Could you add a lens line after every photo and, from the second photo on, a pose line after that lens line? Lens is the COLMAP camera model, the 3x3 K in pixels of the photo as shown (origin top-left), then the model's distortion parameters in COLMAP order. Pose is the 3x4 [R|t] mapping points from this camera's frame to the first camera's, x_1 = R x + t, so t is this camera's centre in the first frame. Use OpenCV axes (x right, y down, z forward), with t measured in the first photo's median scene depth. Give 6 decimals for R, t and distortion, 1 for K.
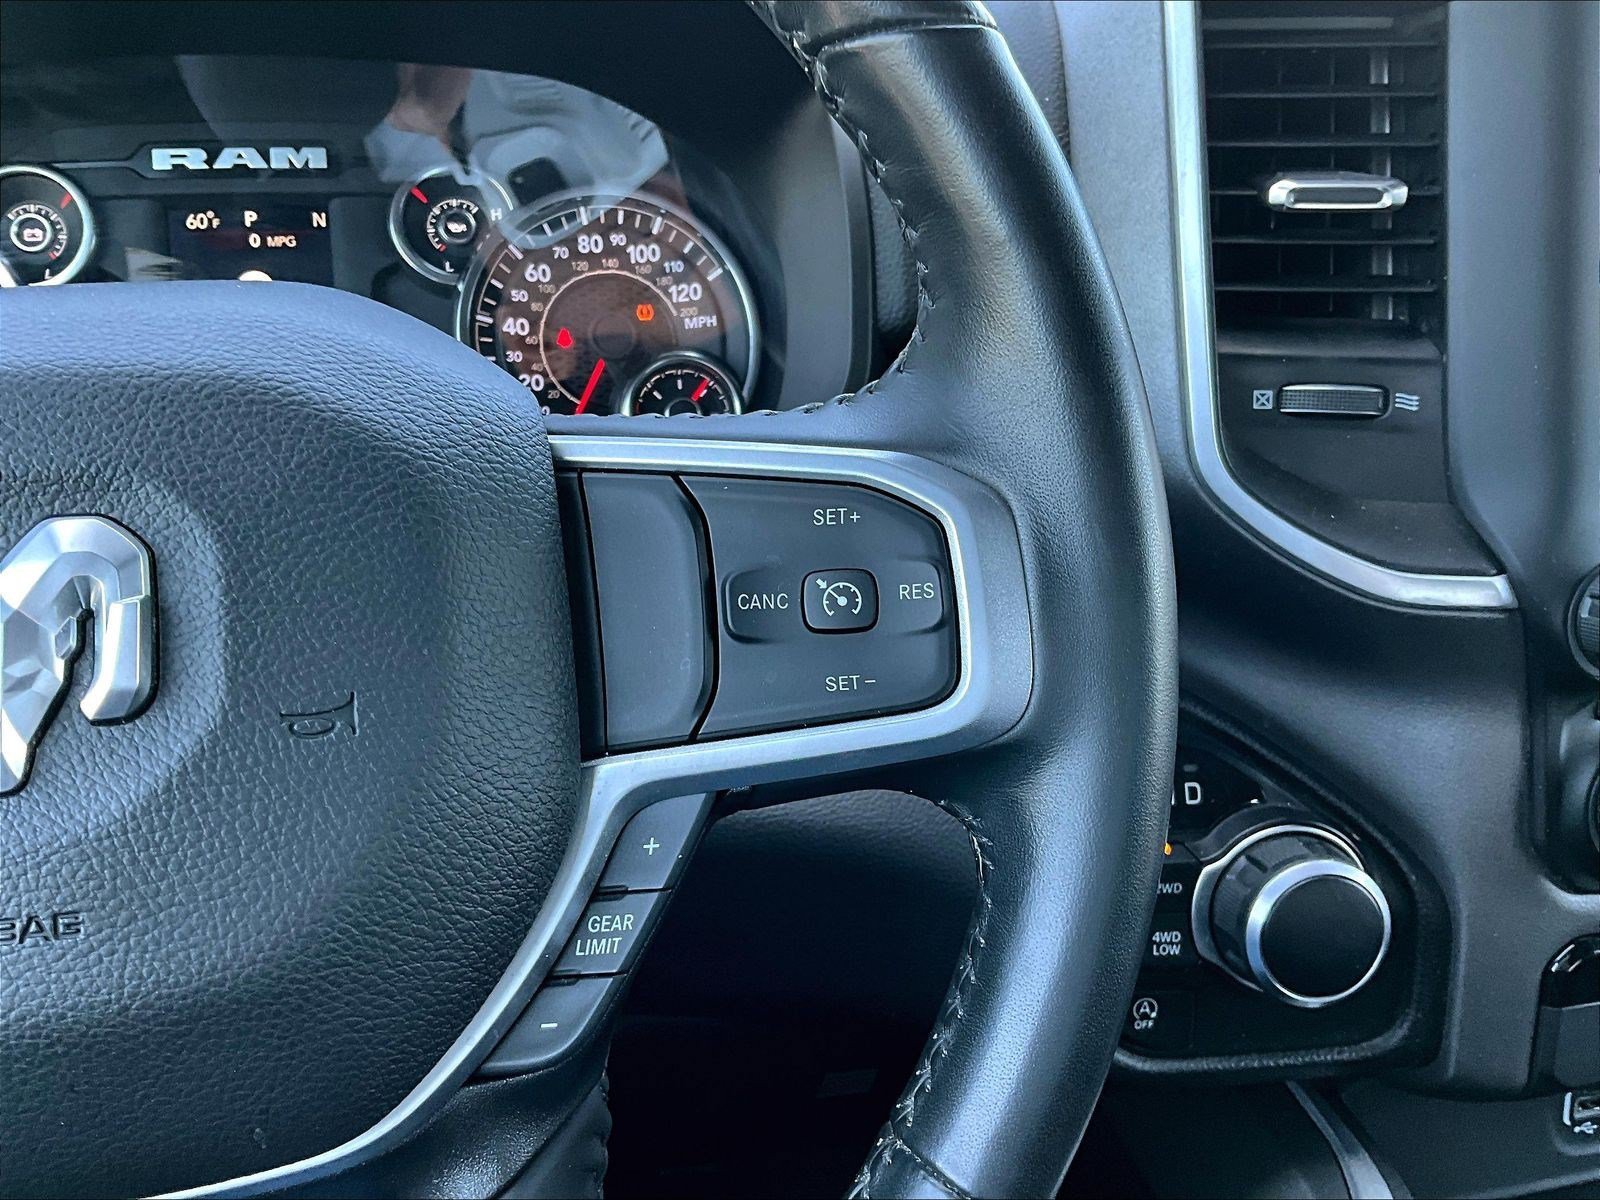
lens RADIAL K [[1373.7, 0, 800.1], [0, 1373.7, 596.1], [0, 0, 1]] dist [0.001506, -0.016336]
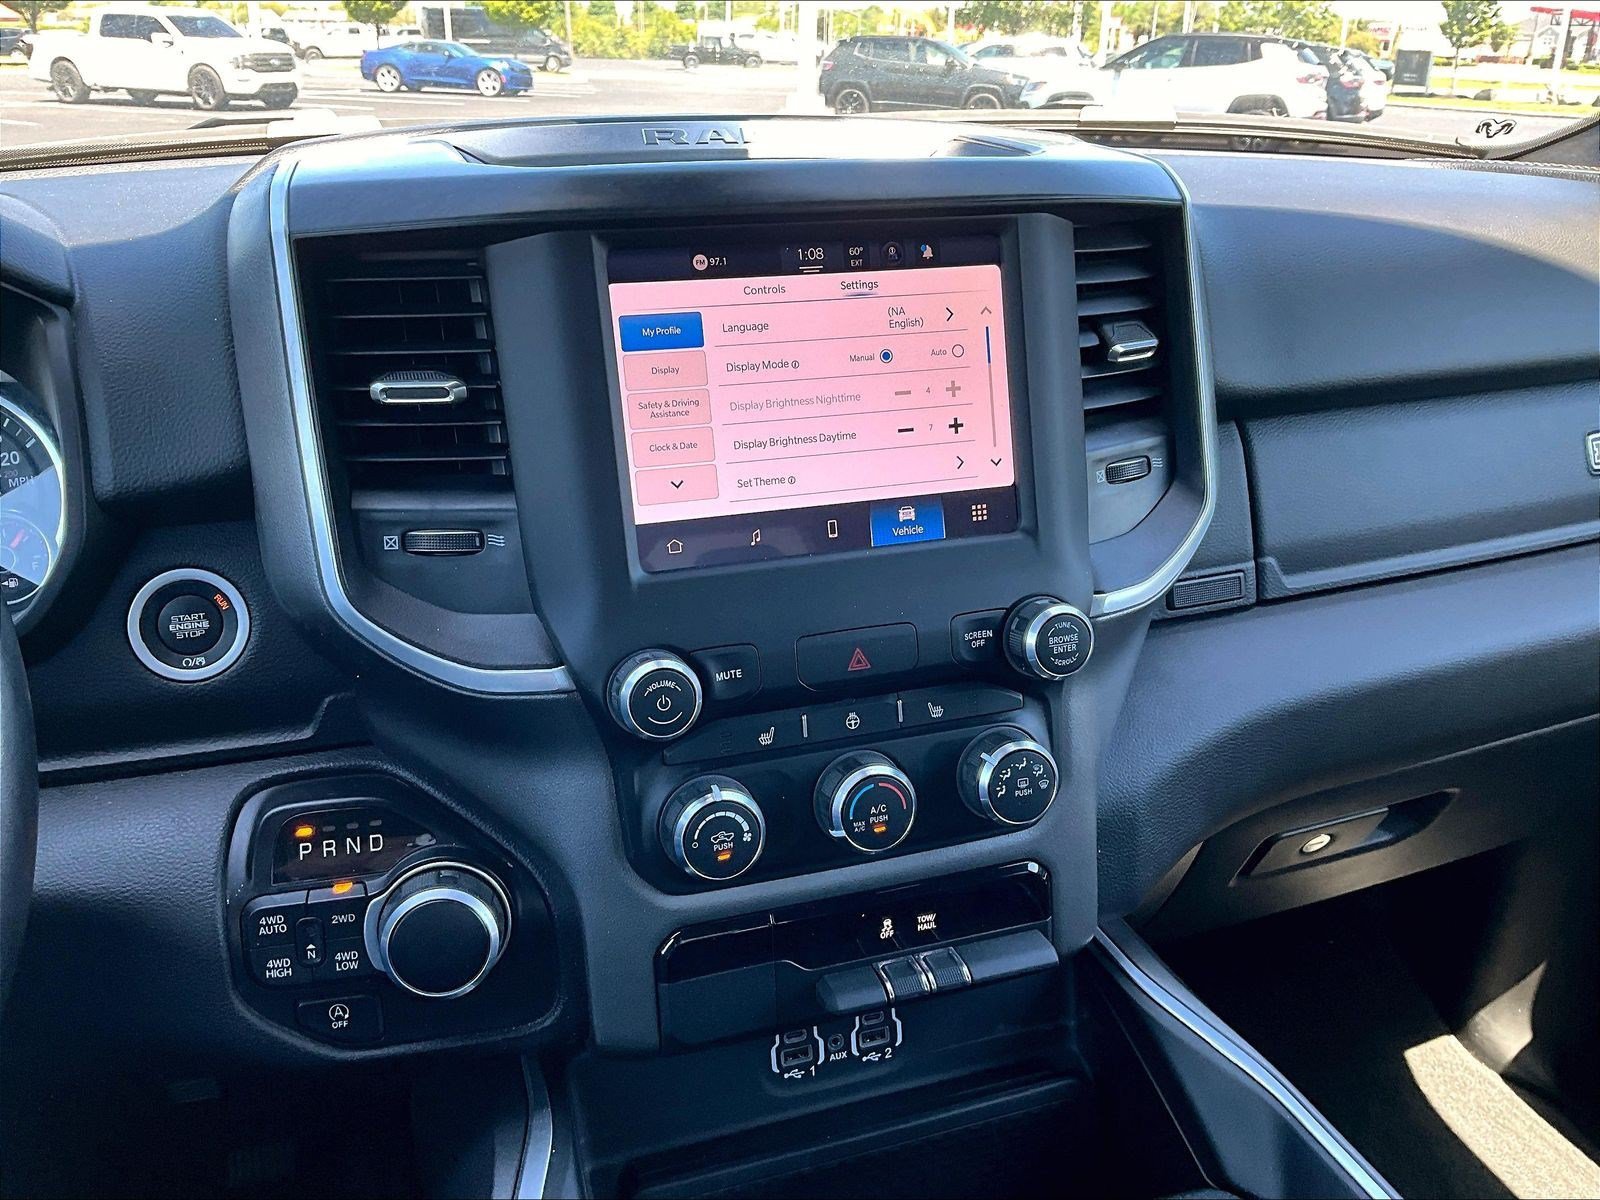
lens RADIAL K [[1373.7, 0, 800.0], [0, 1373.7, 603.6], [0, 0, 1]] dist [0.001506, -0.016336]
pose [[0.989660, -0.056975, 0.131632, 0.541097], [0.059014, 0.998189, -0.011641, -0.045260], [-0.130730, 0.019289, 0.991230, -0.356856]]
